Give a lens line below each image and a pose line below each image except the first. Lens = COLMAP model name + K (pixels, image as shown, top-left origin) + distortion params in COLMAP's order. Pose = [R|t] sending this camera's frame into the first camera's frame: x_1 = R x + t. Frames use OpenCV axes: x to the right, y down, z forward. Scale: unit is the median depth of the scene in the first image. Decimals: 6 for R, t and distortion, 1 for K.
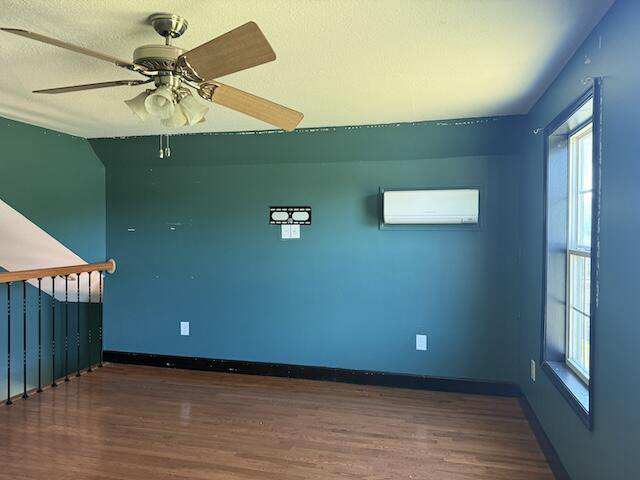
lens RADIAL K [[450.5, 0, 320.4], [0, 450.5, 237.1], [0, 0, 1]] dist [0.022528, -0.040588]
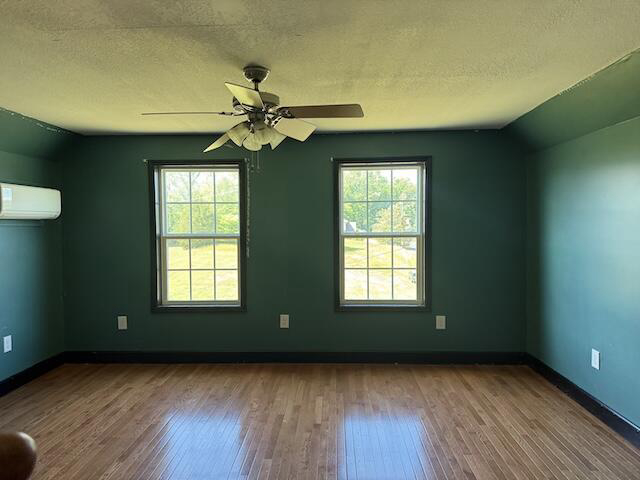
lens RADIAL K [[450.5, 0, 320.4], [0, 450.5, 241.0], [0, 0, 1]] dist [0.022528, -0.040588]
pose [[-0.221051, -0.034247, 0.974661, -1.053897], [0.020291, 0.999005, 0.039705, -0.009659], [-0.975051, 0.028553, -0.220136, 0.695912]]
